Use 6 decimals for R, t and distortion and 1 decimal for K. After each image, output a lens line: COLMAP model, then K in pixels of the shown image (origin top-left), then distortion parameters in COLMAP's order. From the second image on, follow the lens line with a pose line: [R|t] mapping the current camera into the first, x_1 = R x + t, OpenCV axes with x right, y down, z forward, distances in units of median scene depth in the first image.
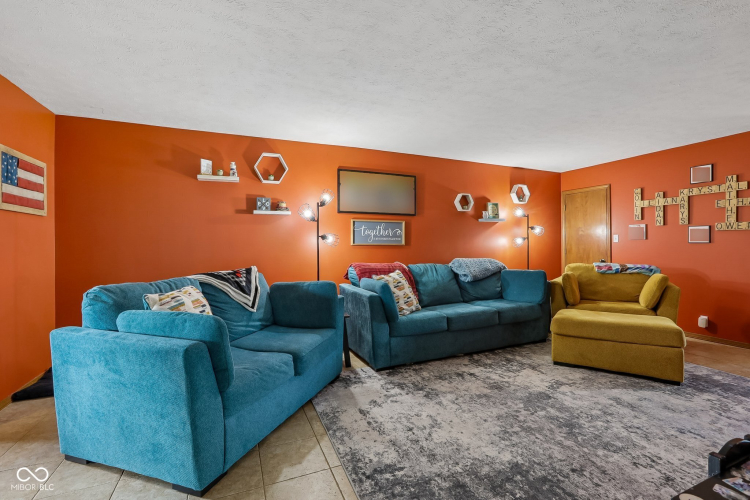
lens RADIAL K [[344.1, 0, 373.3], [0, 344.1, 248.3], [0, 0, 1]] dist [-0.039545, 0.012896]
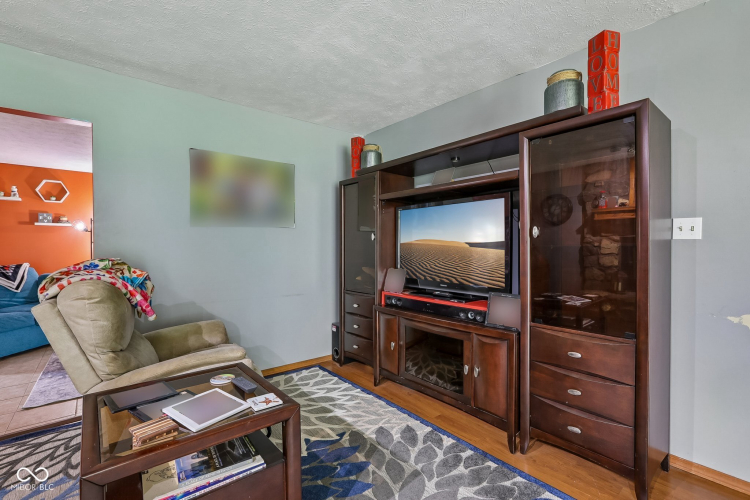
lens RADIAL K [[344.1, 0, 381.8], [0, 344.1, 251.7], [0, 0, 1]] dist [-0.039545, 0.012896]
pose [[0.948042, 0.000958, 0.318142, 0.534409], [-0.002263, 0.999990, 0.003734, -0.003821], [-0.318136, -0.004260, 0.948036, -0.695006]]
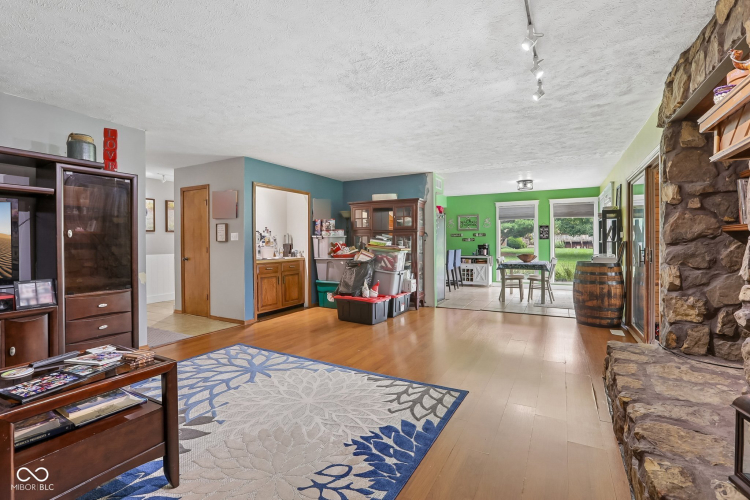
lens RADIAL K [[344.1, 0, 376.6], [0, 344.1, 245.0], [0, 0, 1]] dist [-0.039545, 0.012896]
pose [[-0.631909, 0.004128, 0.775031, -0.072007], [0.016061, 0.999841, 0.007769, -0.001210], [-0.774876, 0.017358, -0.631875, -0.355899]]
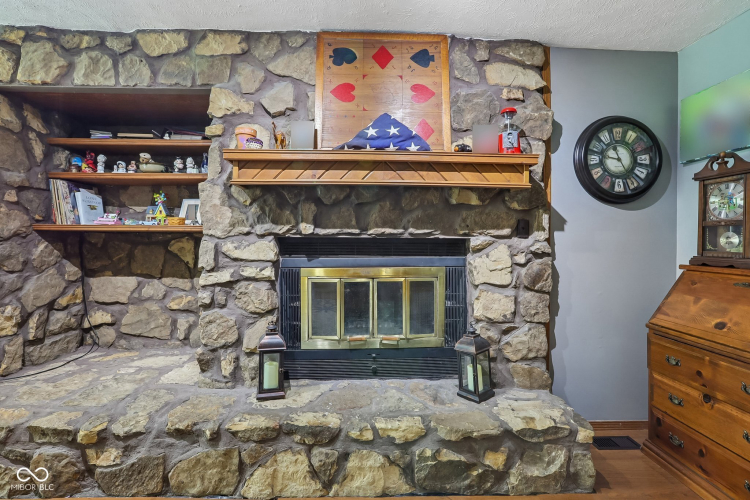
lens RADIAL K [[344.1, 0, 379.0], [0, 344.1, 243.8], [0, 0, 1]] dist [-0.039545, 0.012896]
pose [[-0.347968, 0.009274, -0.937461, 0.346980], [-0.012982, 0.999808, 0.014709, -0.003717], [0.937416, 0.017289, -0.347781, -0.479457]]
